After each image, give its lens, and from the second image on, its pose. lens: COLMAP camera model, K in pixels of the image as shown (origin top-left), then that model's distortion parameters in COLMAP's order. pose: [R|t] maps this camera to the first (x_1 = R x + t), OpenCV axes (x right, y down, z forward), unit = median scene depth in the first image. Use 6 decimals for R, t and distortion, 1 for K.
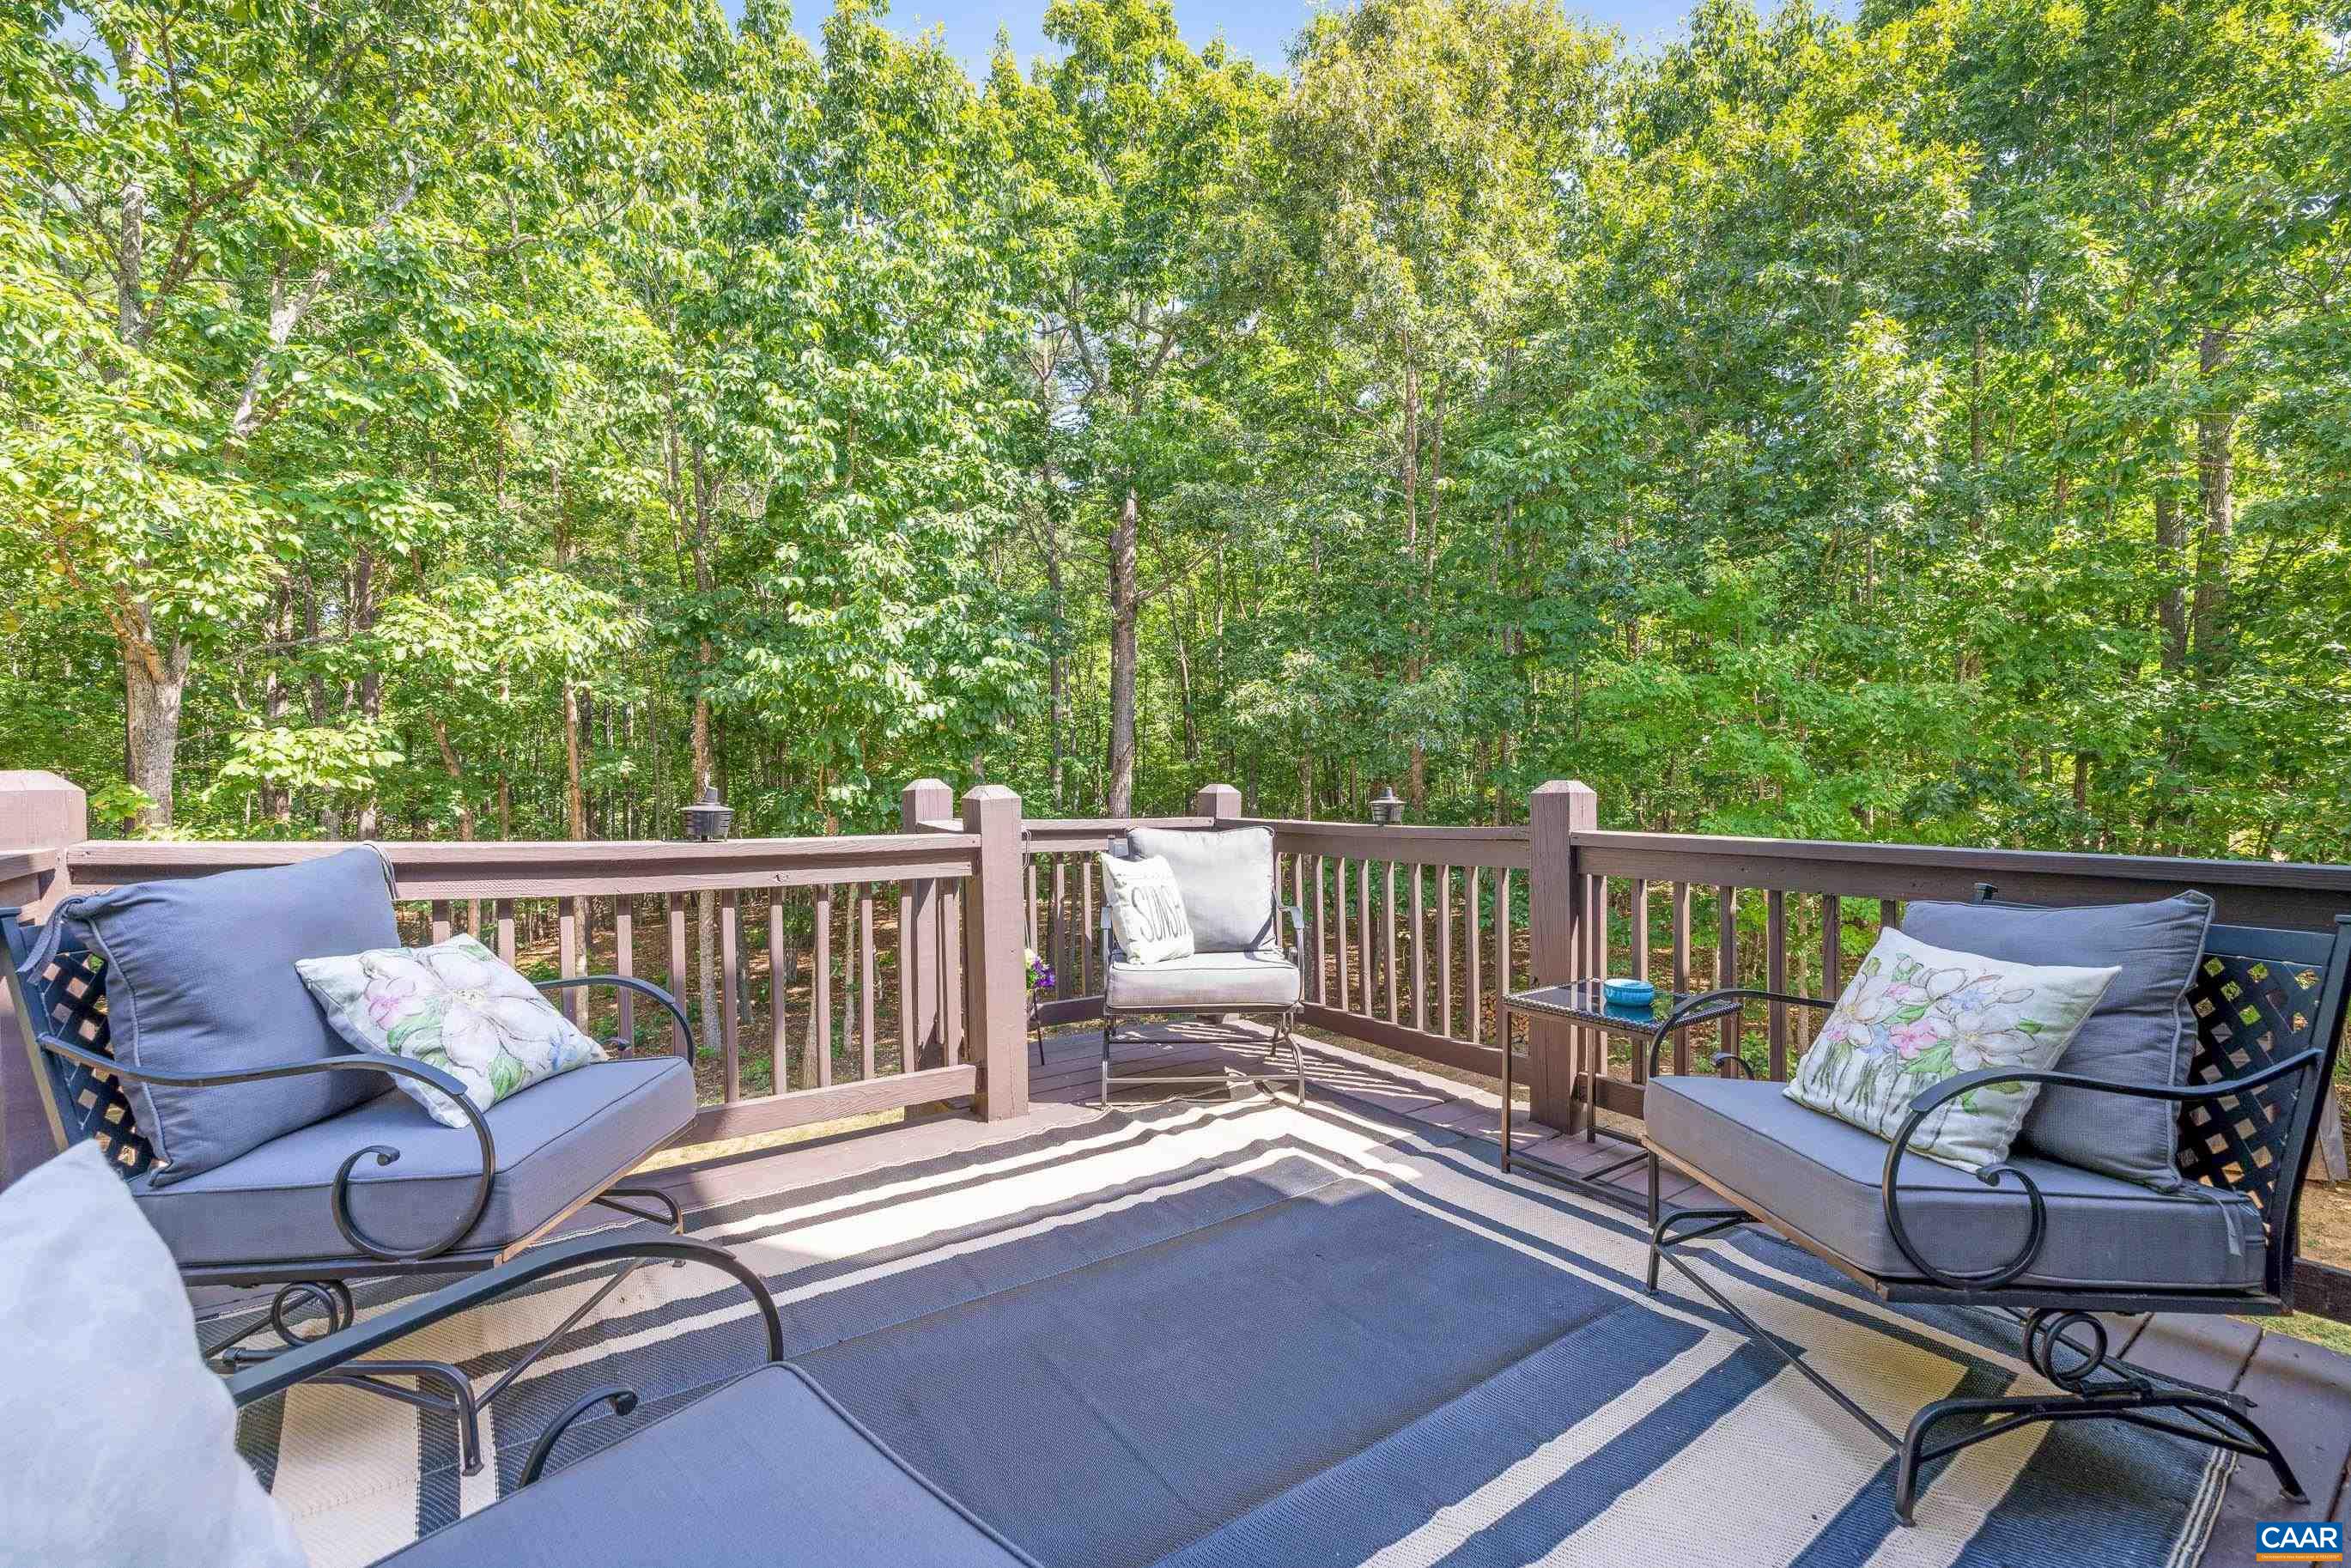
lens RADIAL K [[1001.9, 0, 1182.1], [0, 1001.9, 789.5], [0, 0, 1]] dist [-0.001691, 0.002505]
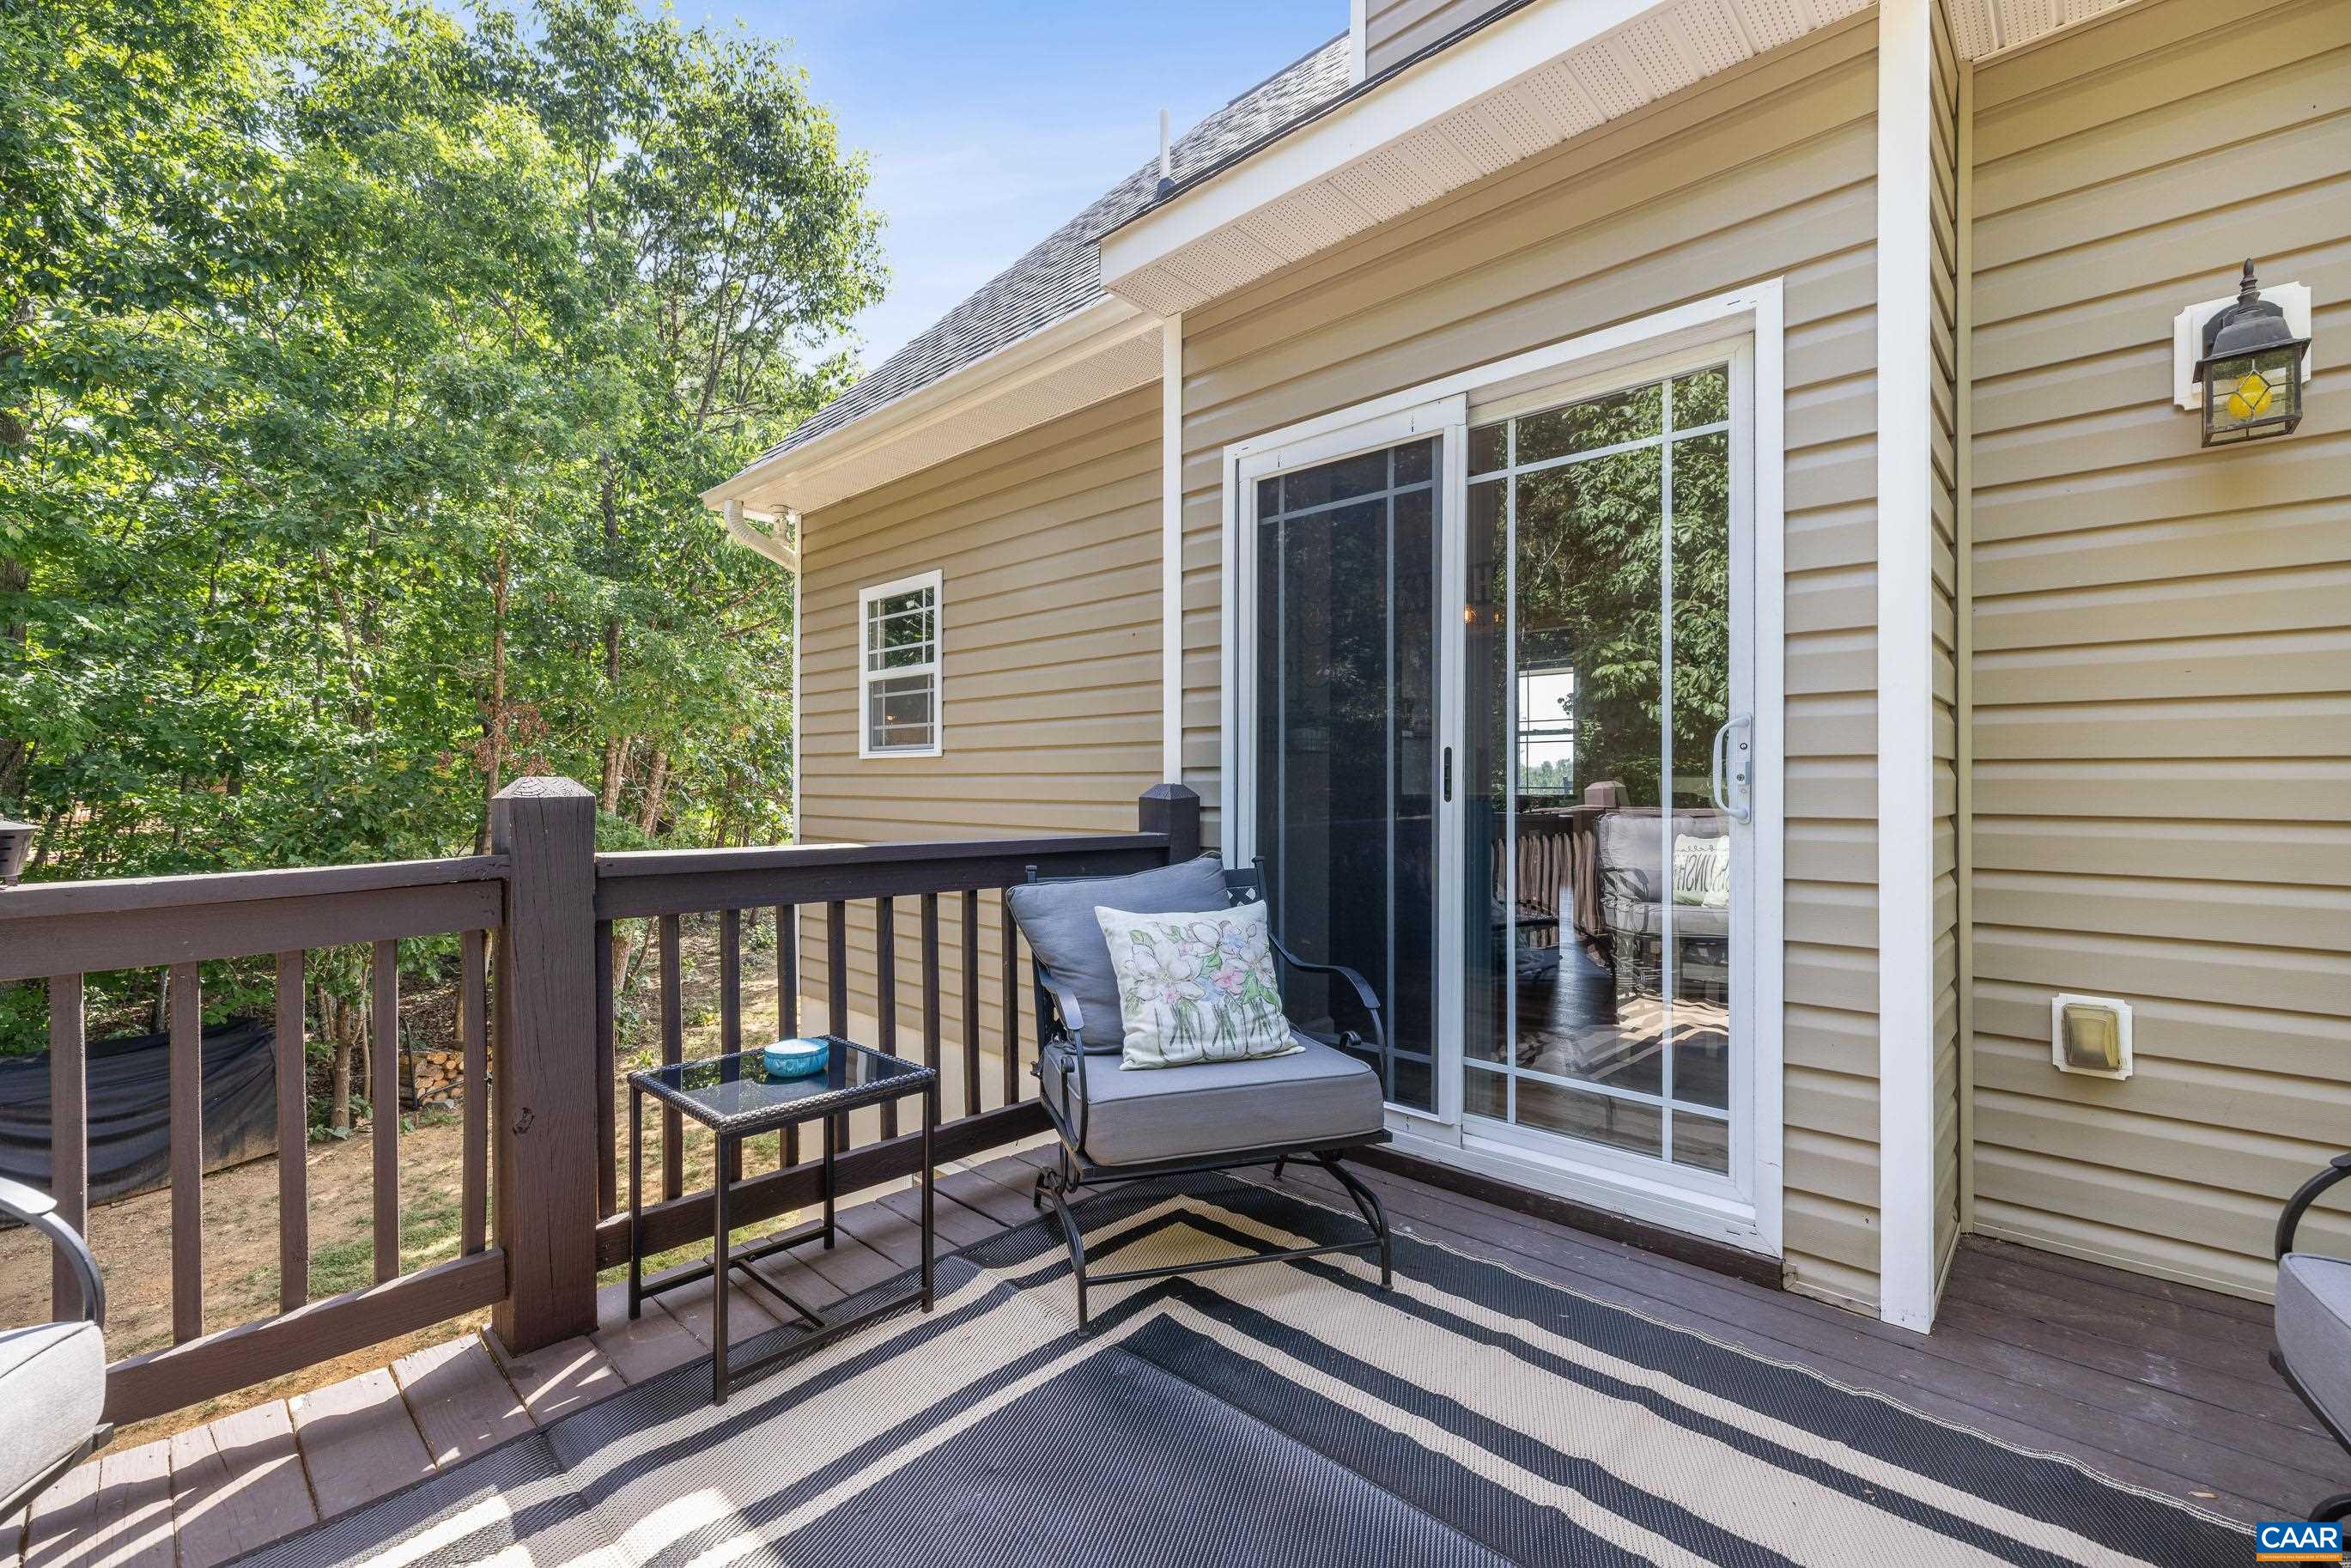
lens RADIAL K [[1001.9, 0, 1178.6], [0, 1001.9, 793.9], [0, 0, 1]] dist [-0.001691, 0.002505]
pose [[-0.226351, 0.000352, 0.974046, -0.210516], [-0.006412, 0.999978, -0.001851, 0.002236], [-0.974025, -0.006665, -0.226344, 0.524248]]
